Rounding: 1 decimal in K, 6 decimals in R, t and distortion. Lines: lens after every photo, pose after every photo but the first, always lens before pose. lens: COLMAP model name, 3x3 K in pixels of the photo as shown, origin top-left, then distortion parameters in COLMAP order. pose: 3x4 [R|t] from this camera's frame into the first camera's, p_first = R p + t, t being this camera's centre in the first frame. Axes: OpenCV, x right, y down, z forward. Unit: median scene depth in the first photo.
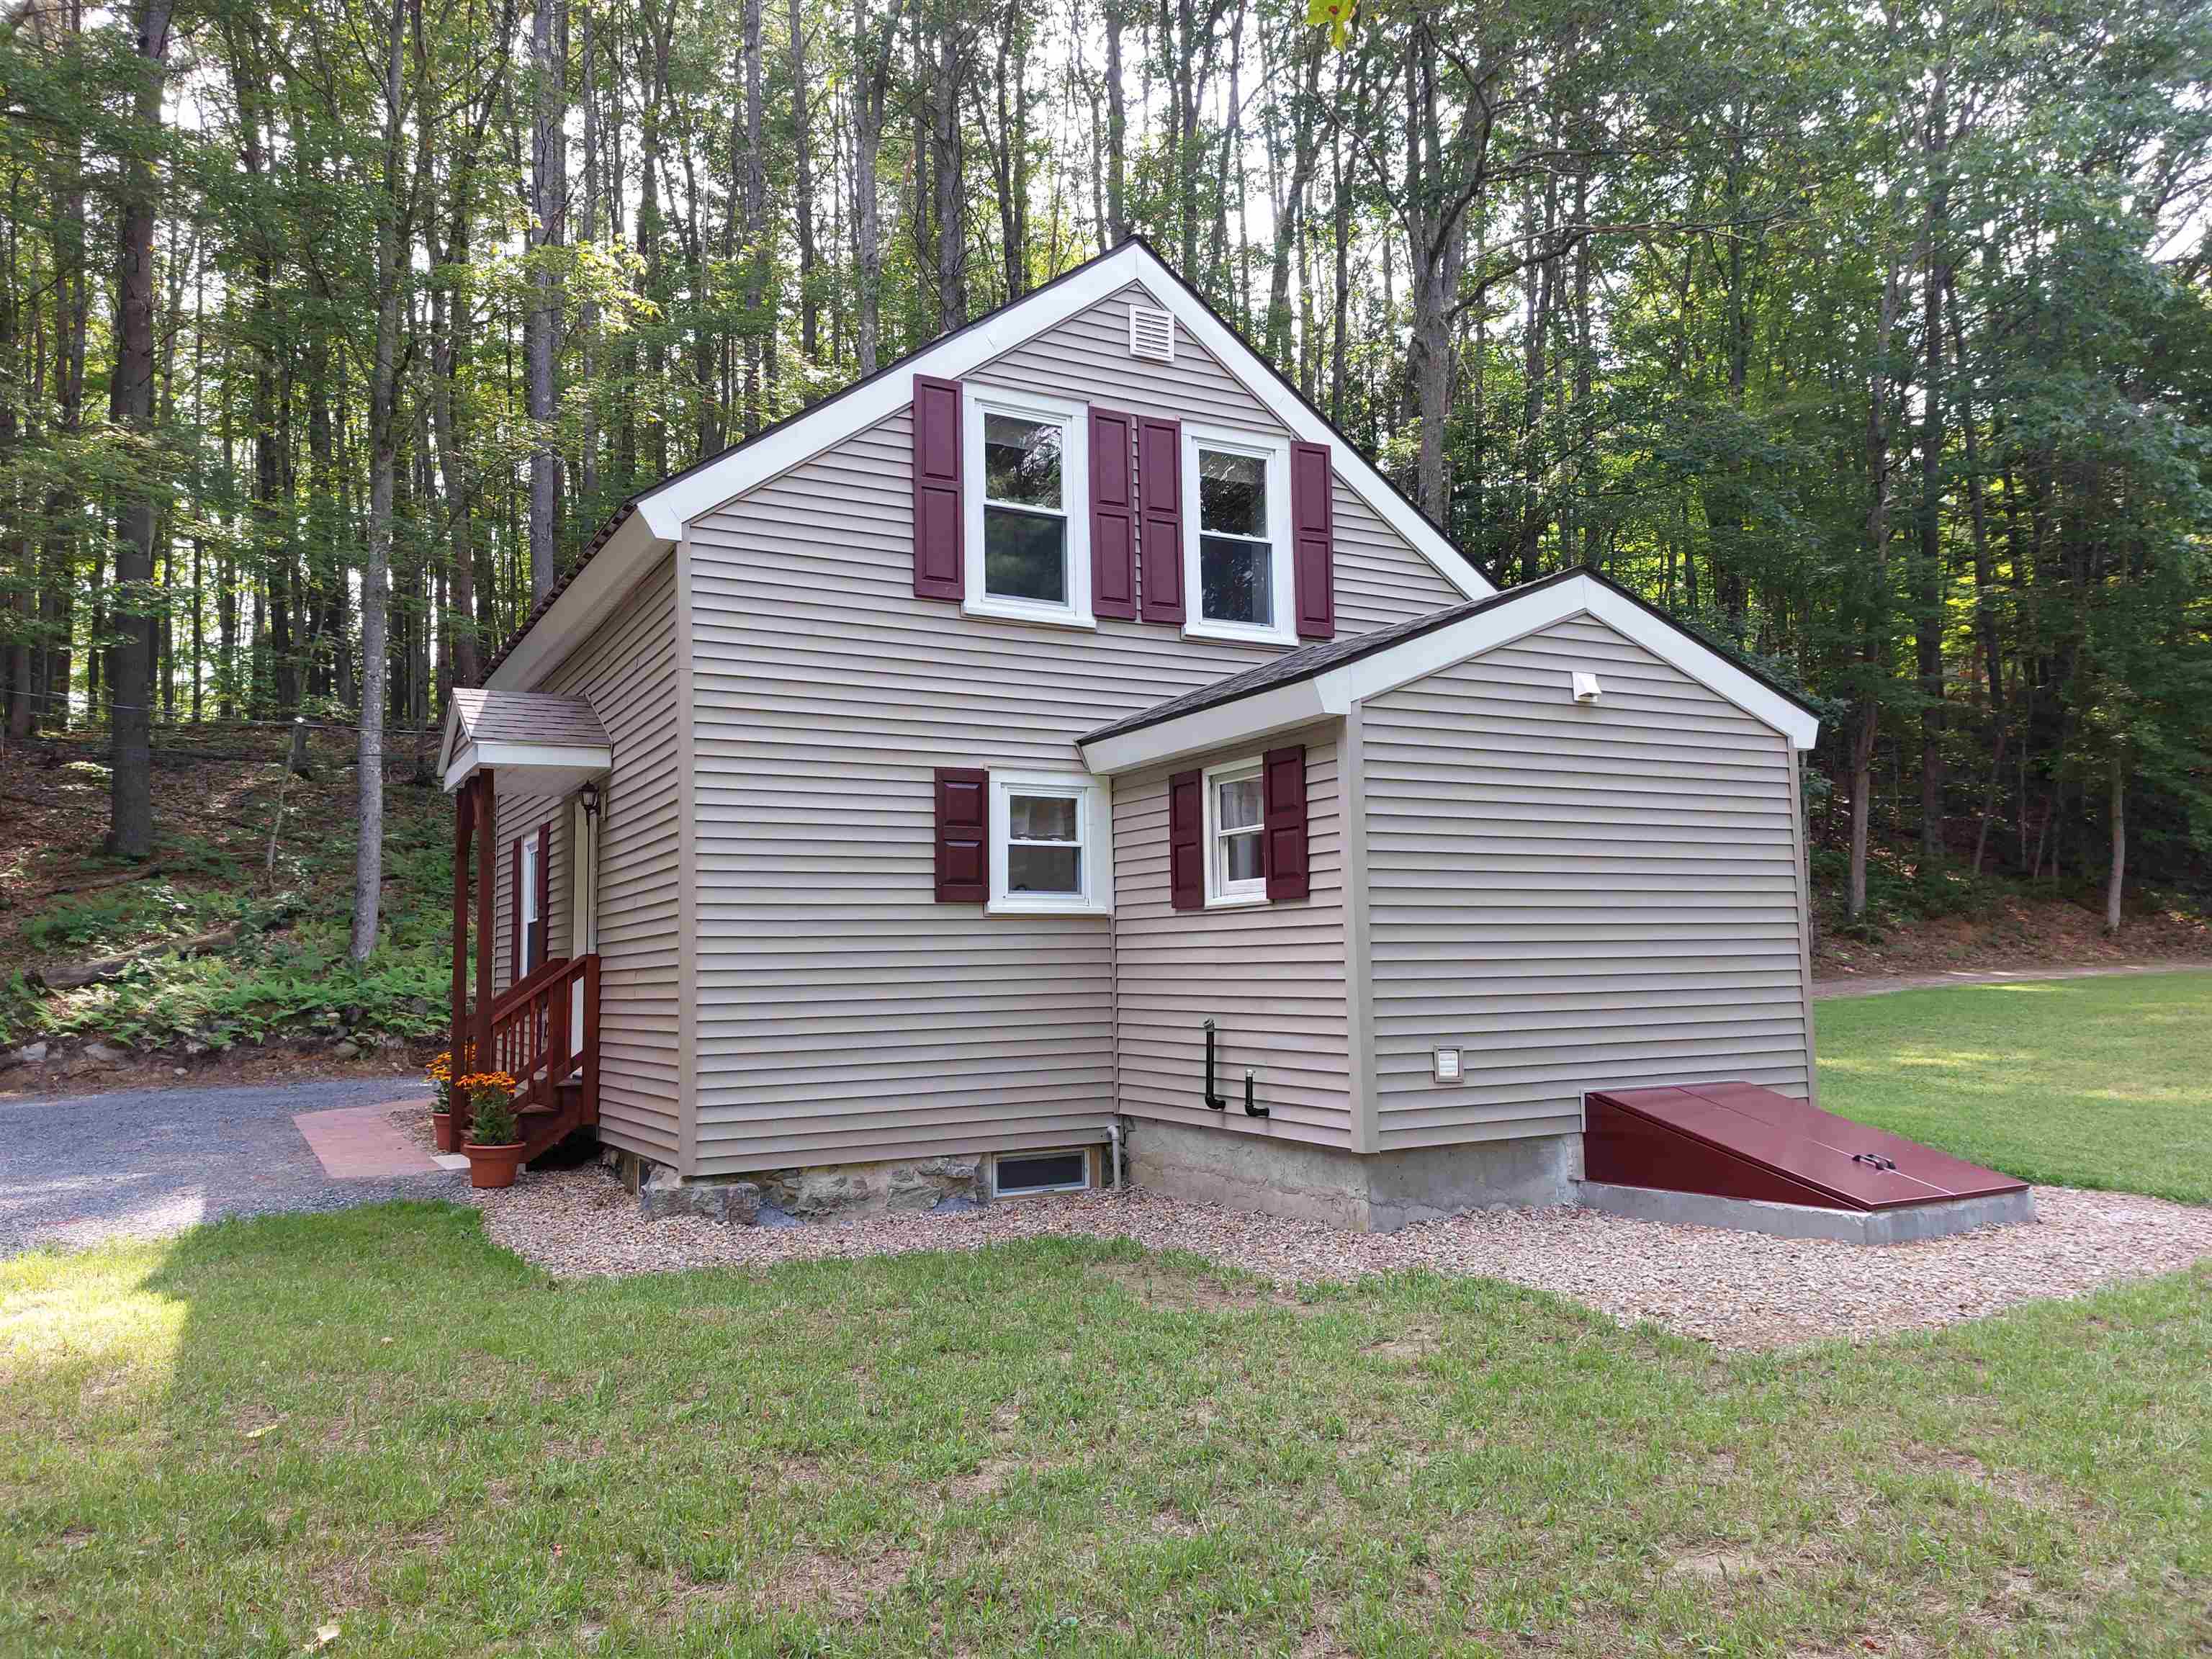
lens RADIAL K [[1598.3, 0, 1115.5], [0, 1598.3, 801.4], [0, 0, 1]] dist [0.111342, -0.144691]
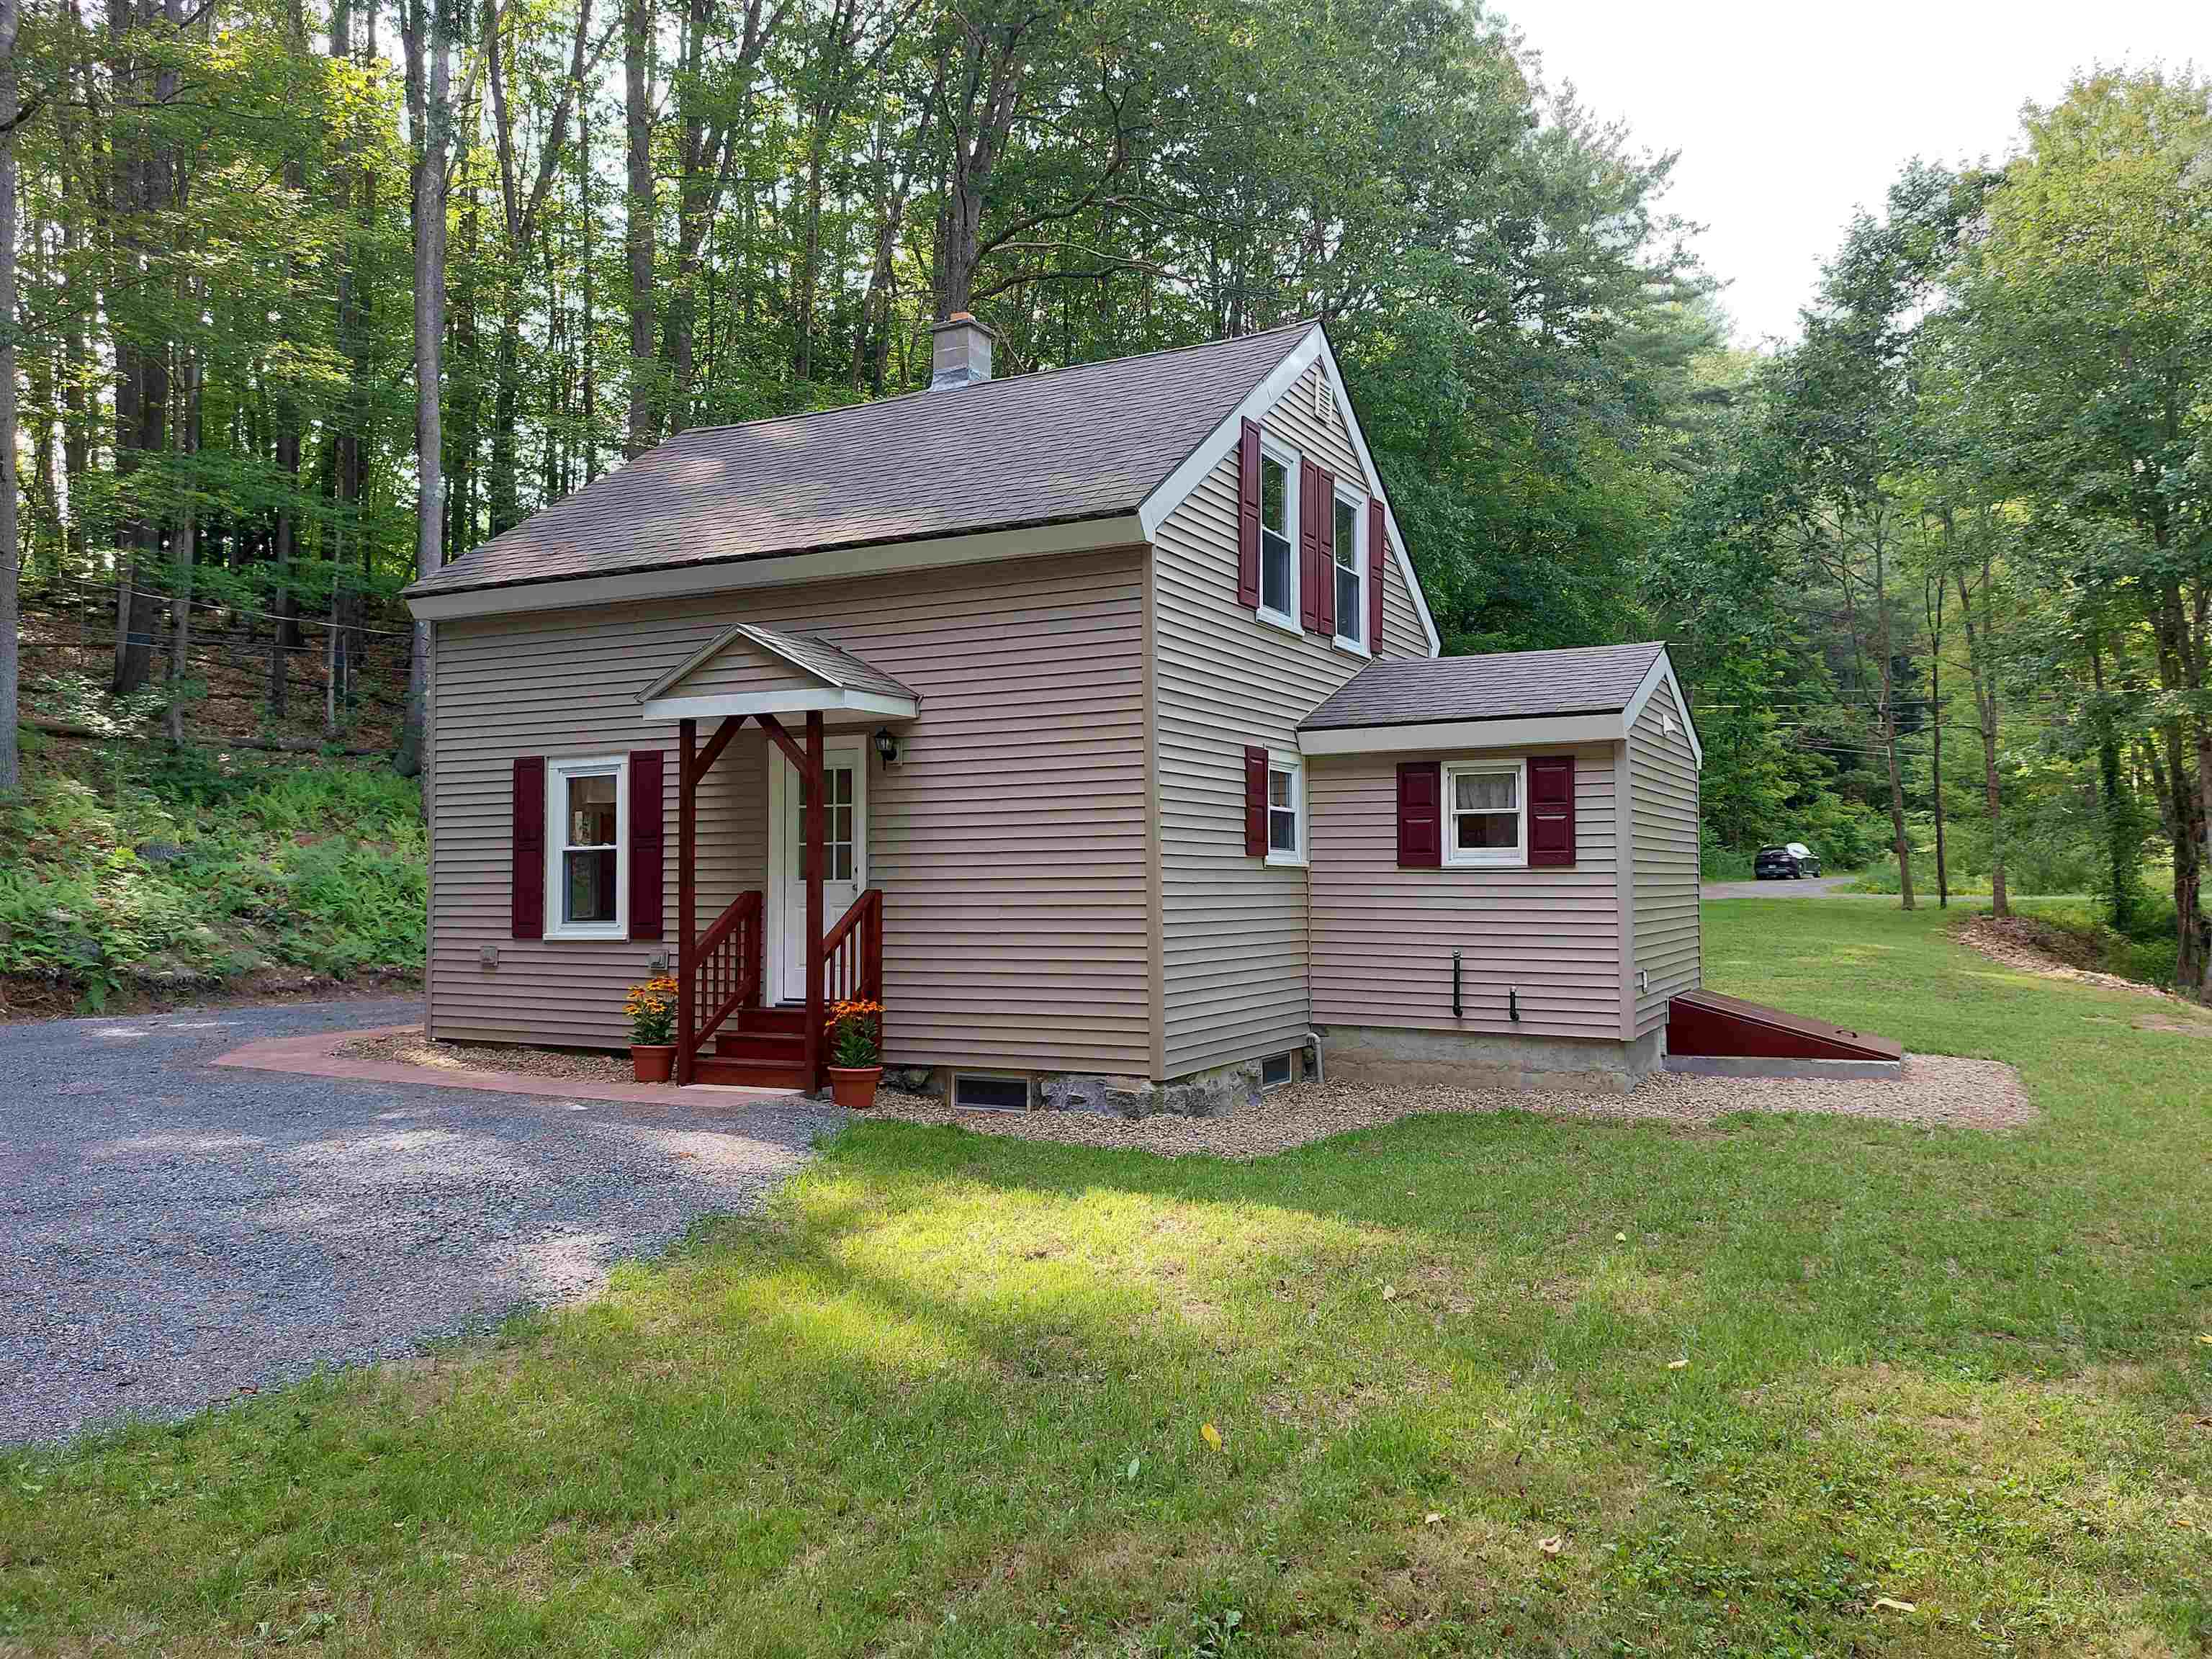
lens RADIAL K [[1598.3, 0, 1115.5], [0, 1598.3, 801.4], [0, 0, 1]] dist [0.111342, -0.144691]
pose [[0.833253, 0.044616, 0.551089, -0.842871], [-0.071307, 0.997086, 0.027094, -0.004533], [-0.548274, -0.061872, 0.834007, 0.032831]]
